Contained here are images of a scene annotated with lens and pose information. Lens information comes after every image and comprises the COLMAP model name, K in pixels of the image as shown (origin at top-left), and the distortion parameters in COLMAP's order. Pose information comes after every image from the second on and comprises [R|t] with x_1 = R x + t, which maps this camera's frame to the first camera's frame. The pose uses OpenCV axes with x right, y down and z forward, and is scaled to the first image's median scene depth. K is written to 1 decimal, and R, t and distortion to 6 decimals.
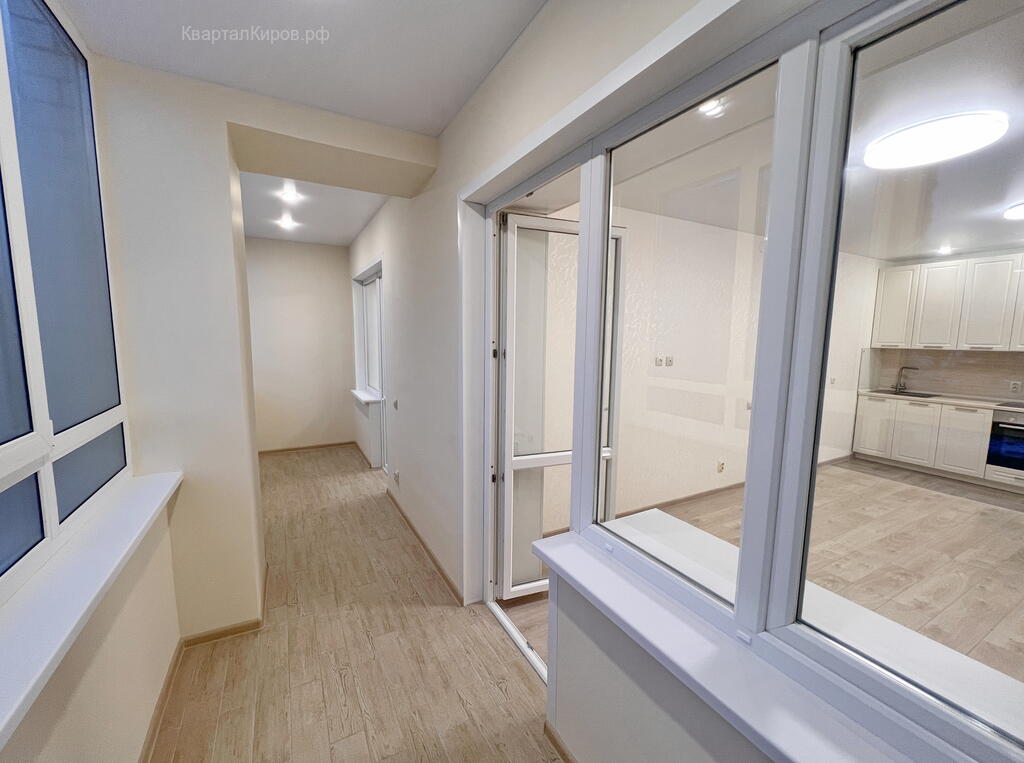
lens RADIAL K [[416.8, 0, 512.3], [0, 416.8, 383.4], [0, 0, 1]] dist [-0.002237, -0.000471]
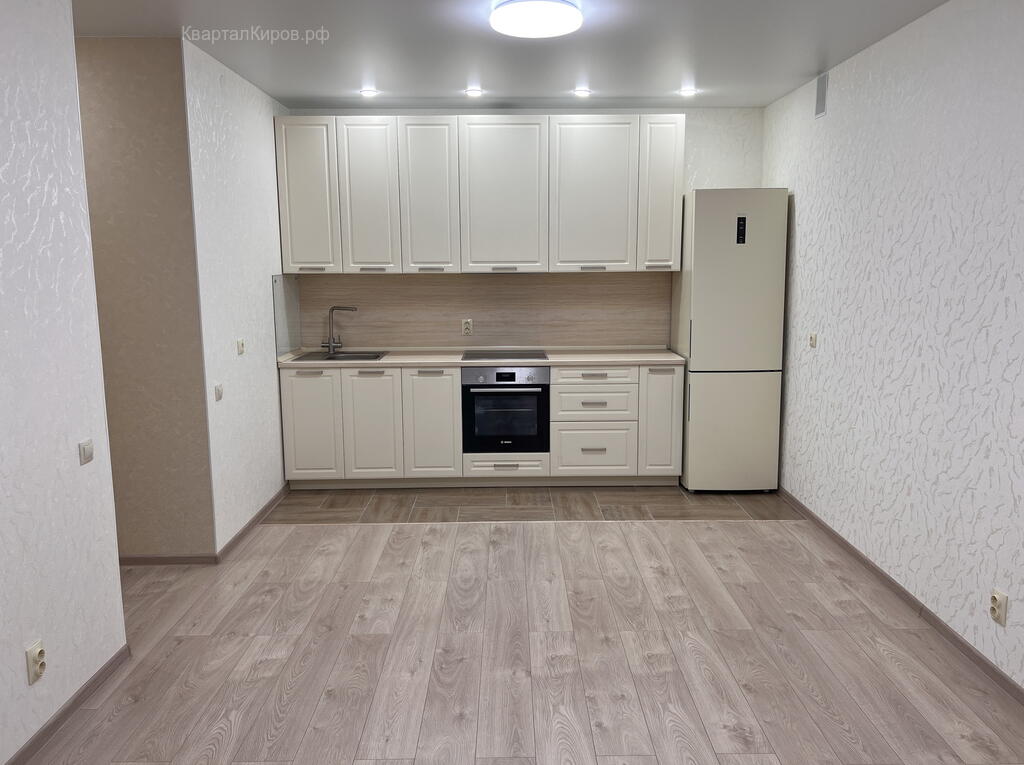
lens RADIAL K [[768.9, 0, 514.5], [0, 768.9, 383.1], [0, 0, 1]] dist [0.012536, -0.007452]
pose [[0.468908, -0.155908, 0.869378, 0.178103], [0.115341, 0.986678, 0.114733, -0.034491], [-0.875684, 0.046475, 0.480644, 0.355603]]
